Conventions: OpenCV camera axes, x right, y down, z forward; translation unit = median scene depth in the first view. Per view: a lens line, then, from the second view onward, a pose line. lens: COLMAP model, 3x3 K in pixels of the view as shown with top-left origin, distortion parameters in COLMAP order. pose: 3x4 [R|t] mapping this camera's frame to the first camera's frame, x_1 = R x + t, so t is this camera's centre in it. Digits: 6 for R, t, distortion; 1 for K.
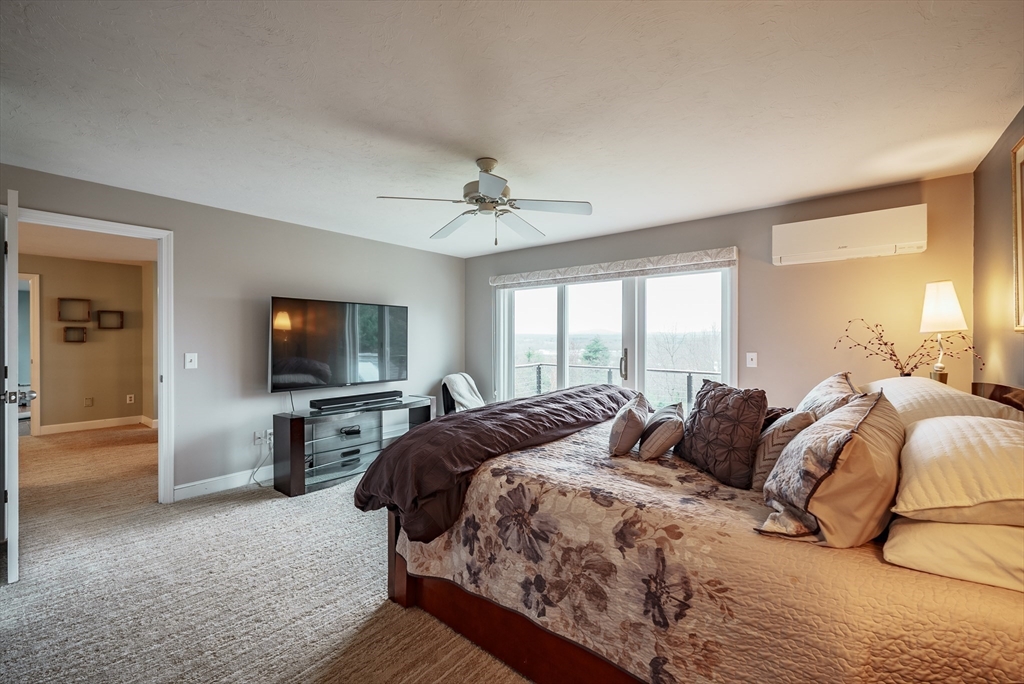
lens RADIAL K [[424.2, 0, 512.0], [0, 424.2, 342.0], [0, 0, 1]] dist [0.000536, 0.000037]
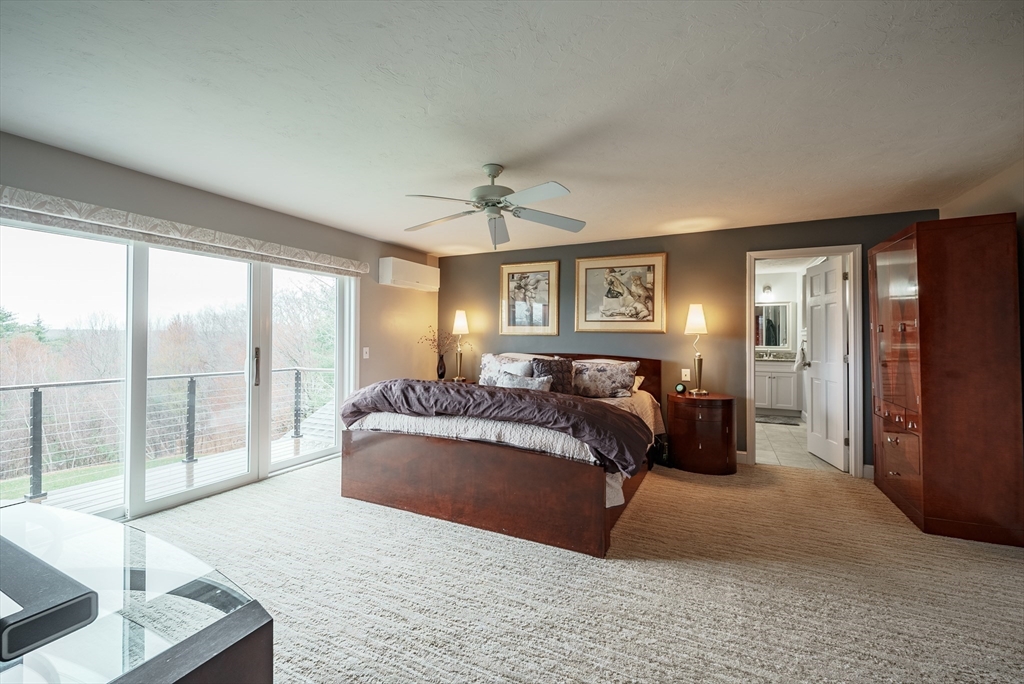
lens RADIAL K [[424.2, 0, 512.0], [0, 424.2, 342.0], [0, 0, 1]] dist [0.000536, 0.000037]
pose [[-0.219289, -0.007313, 0.975632, -0.641942], [0.004829, 0.999952, 0.008580, -0.000051], [-0.975648, 0.006593, -0.219243, 0.700049]]
